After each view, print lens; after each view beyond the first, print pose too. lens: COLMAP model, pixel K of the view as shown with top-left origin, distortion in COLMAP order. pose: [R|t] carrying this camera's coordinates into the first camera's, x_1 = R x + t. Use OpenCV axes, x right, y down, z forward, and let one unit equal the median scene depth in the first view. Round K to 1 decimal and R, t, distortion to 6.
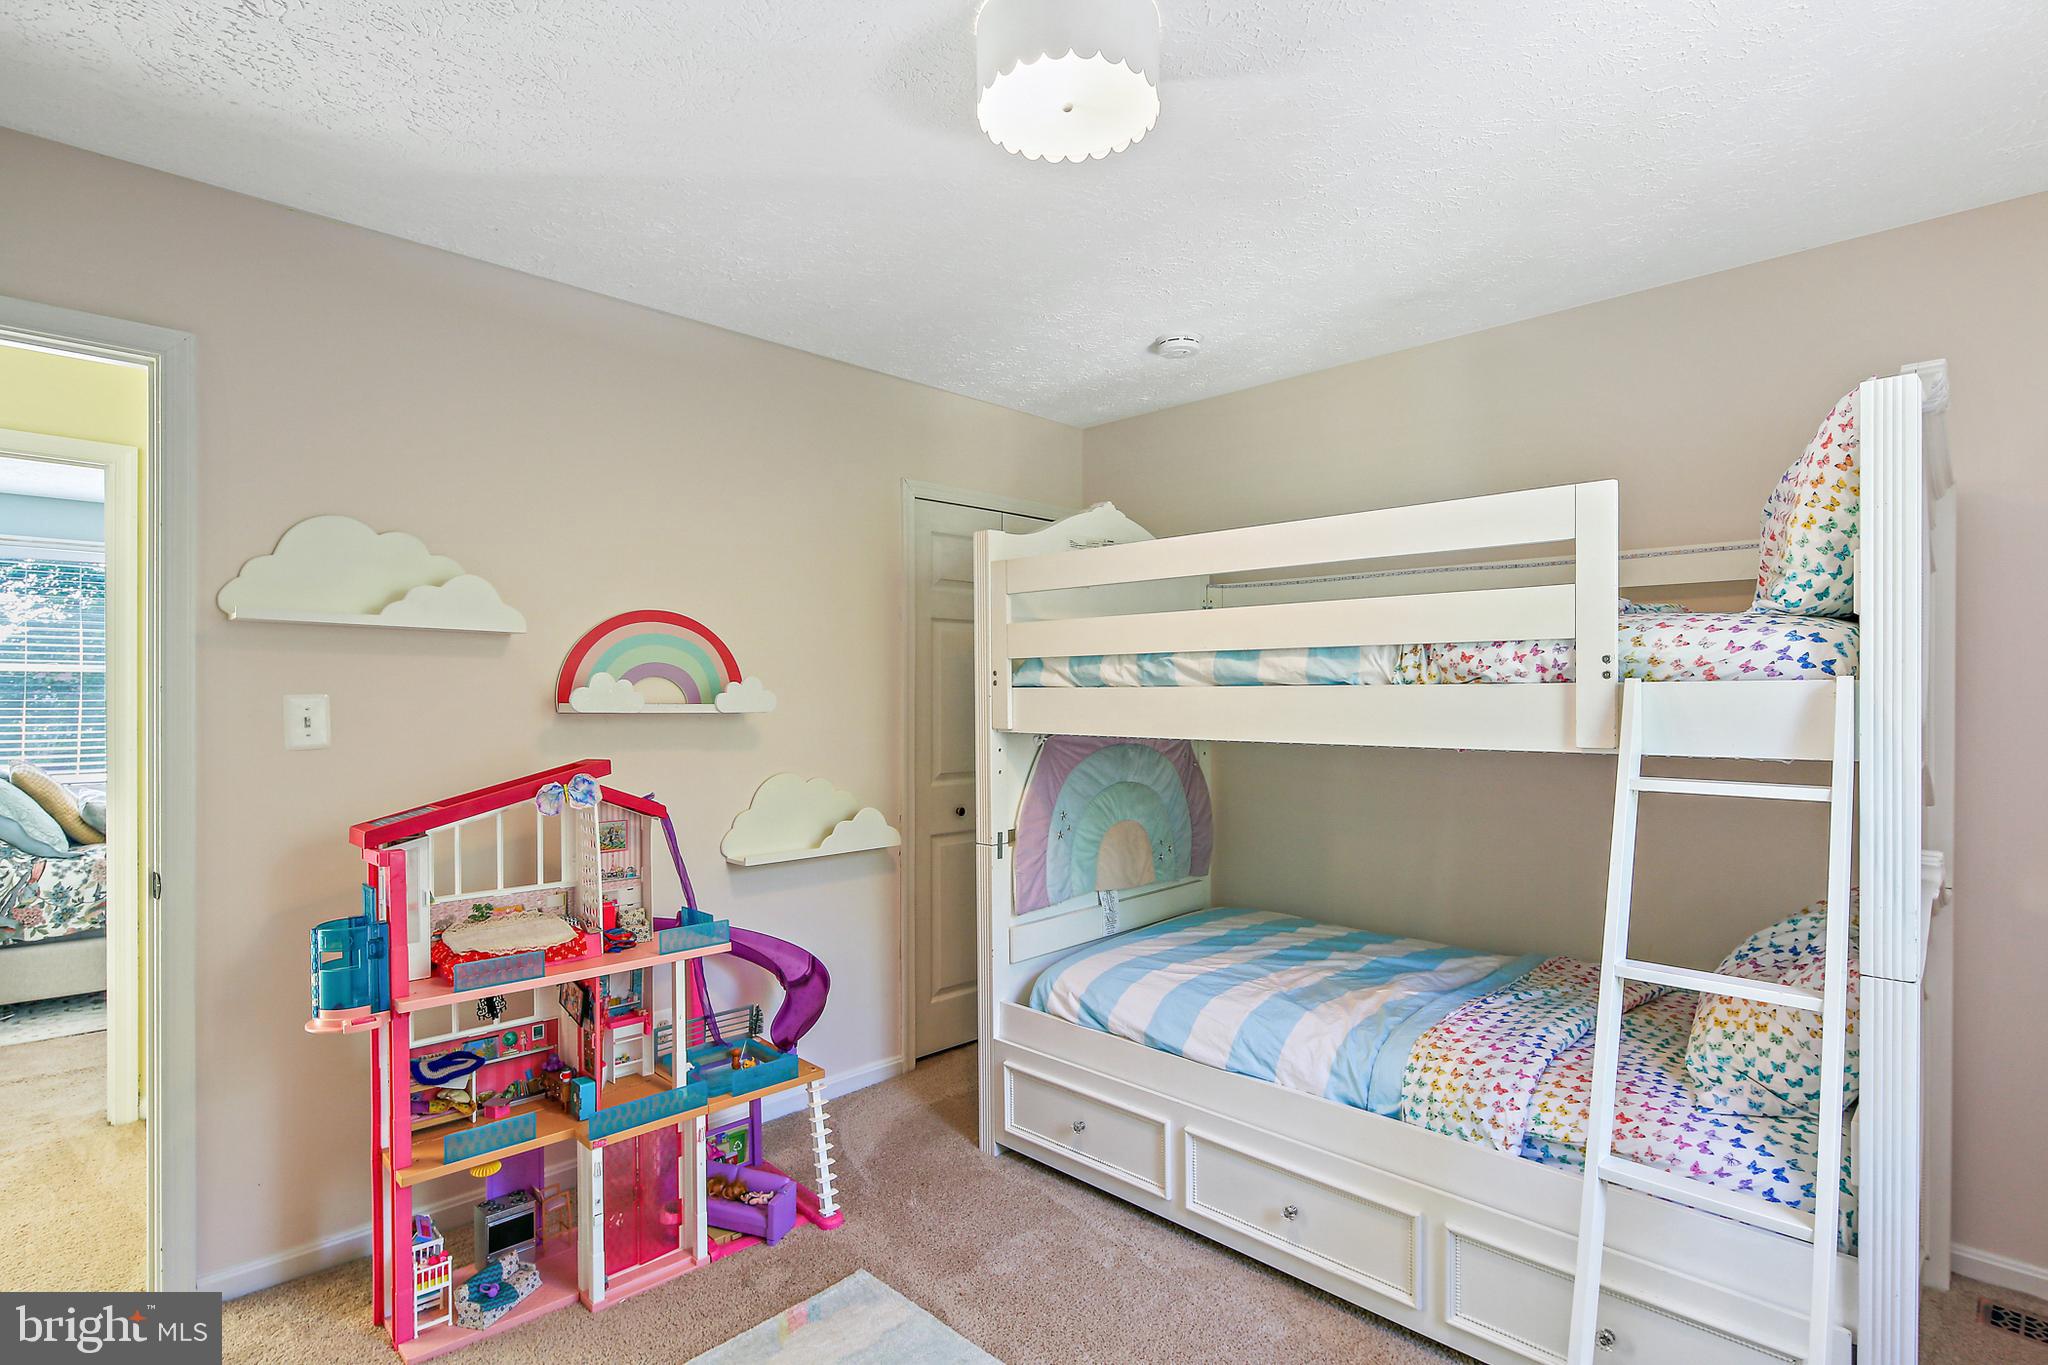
lens RADIAL K [[1008.9, 0, 1030.6], [0, 1008.9, 678.2], [0, 0, 1]] dist [-0.000051, -0.000278]
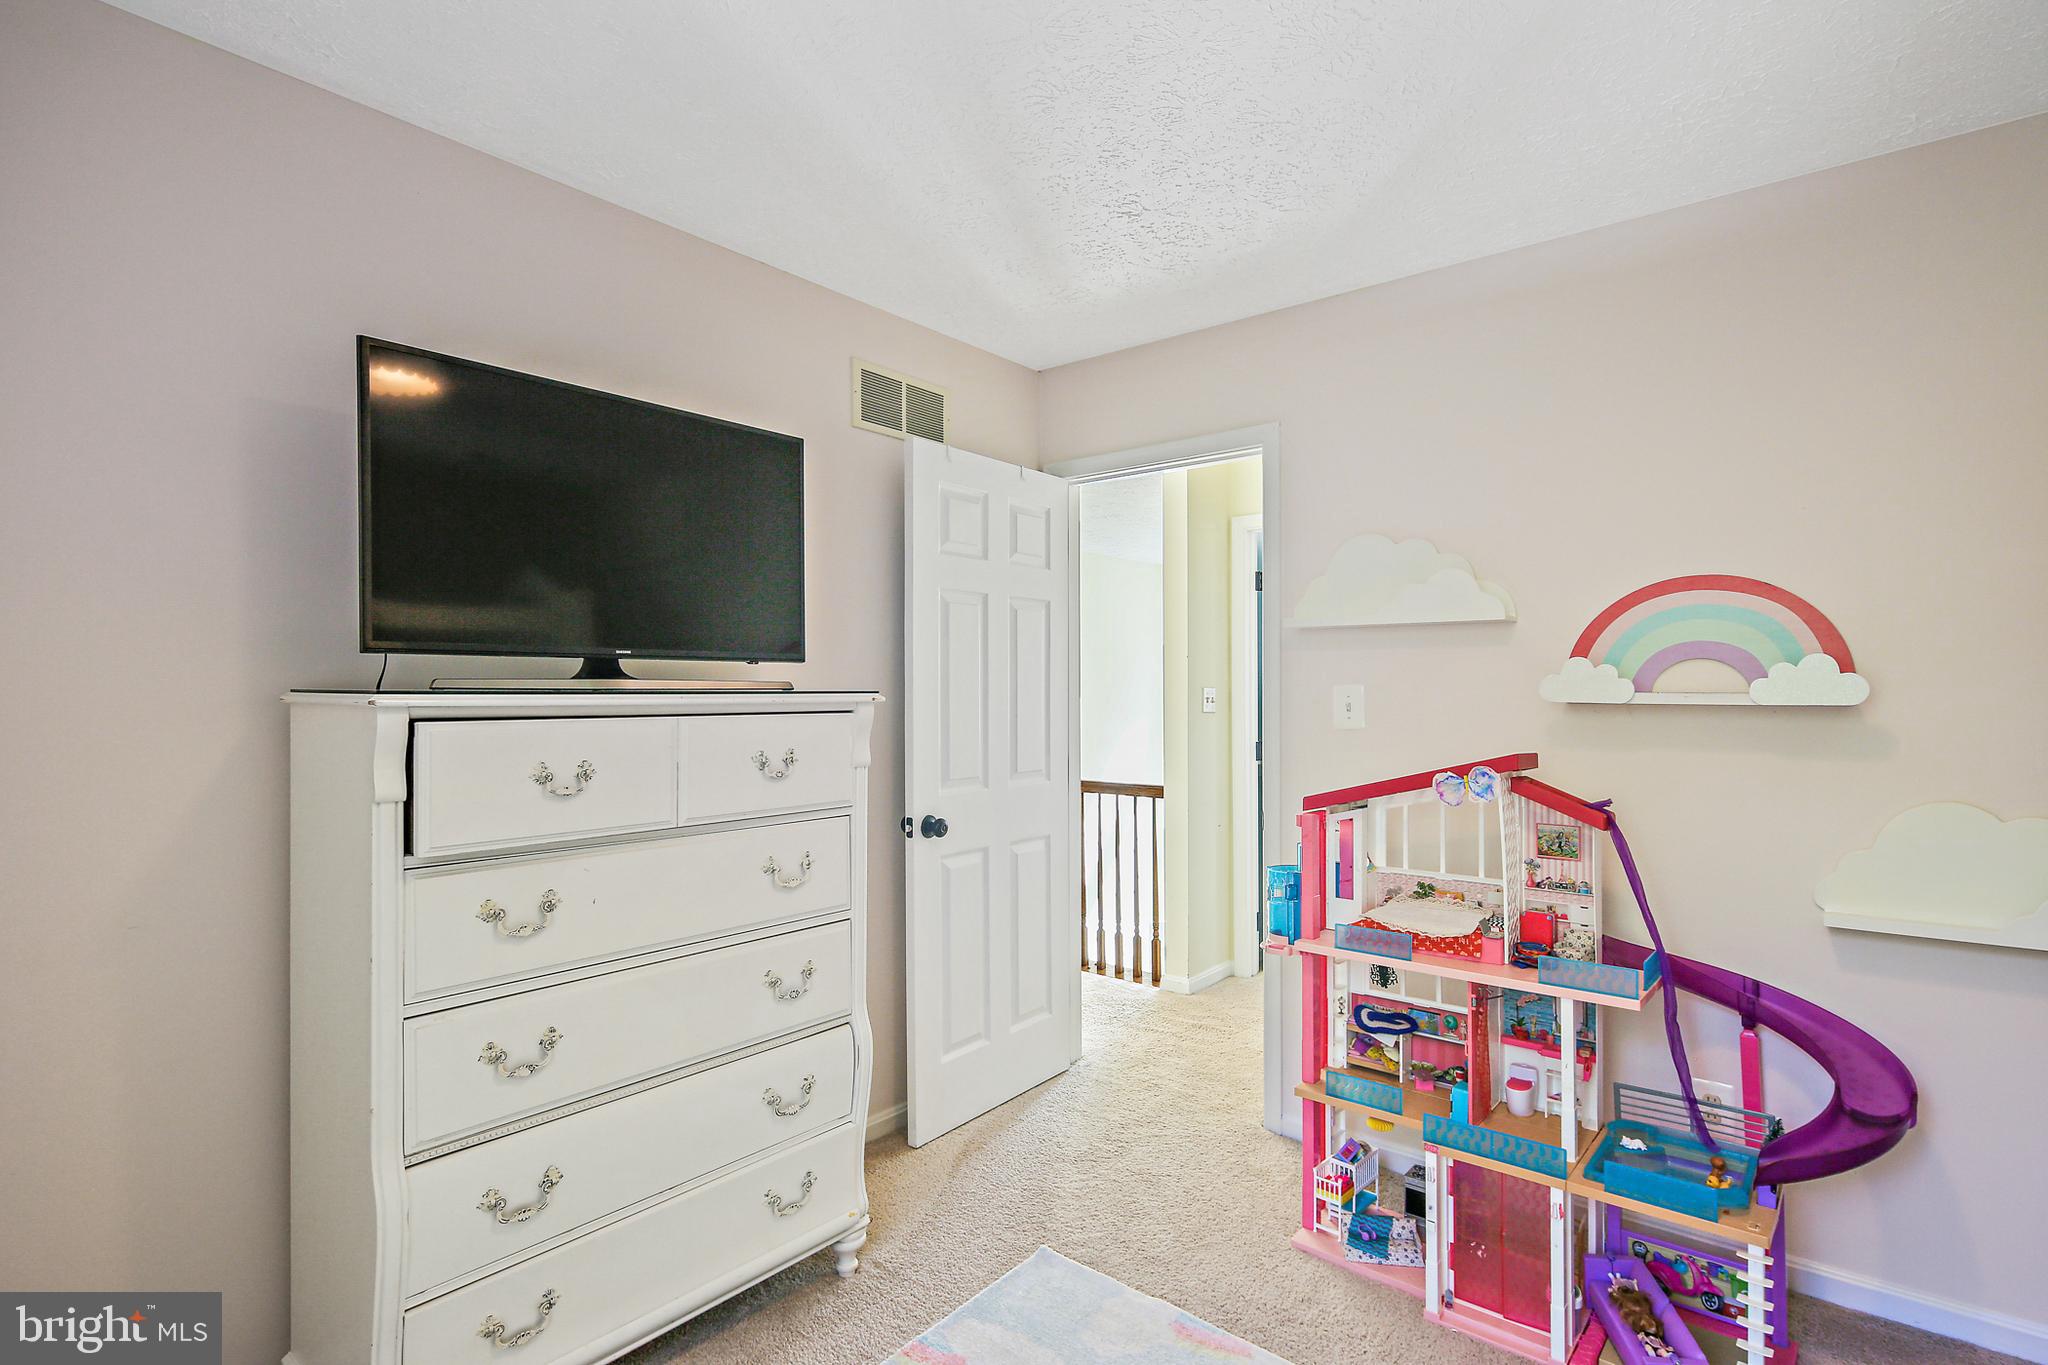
lens RADIAL K [[1008.9, 0, 1030.6], [0, 1008.9, 678.2], [0, 0, 1]] dist [-0.000051, -0.000278]
pose [[0.085278, -0.012638, -0.996277, 0.470721], [0.018179, 0.999773, -0.011126, 0.014965], [0.996191, -0.017162, 0.085488, 0.505315]]
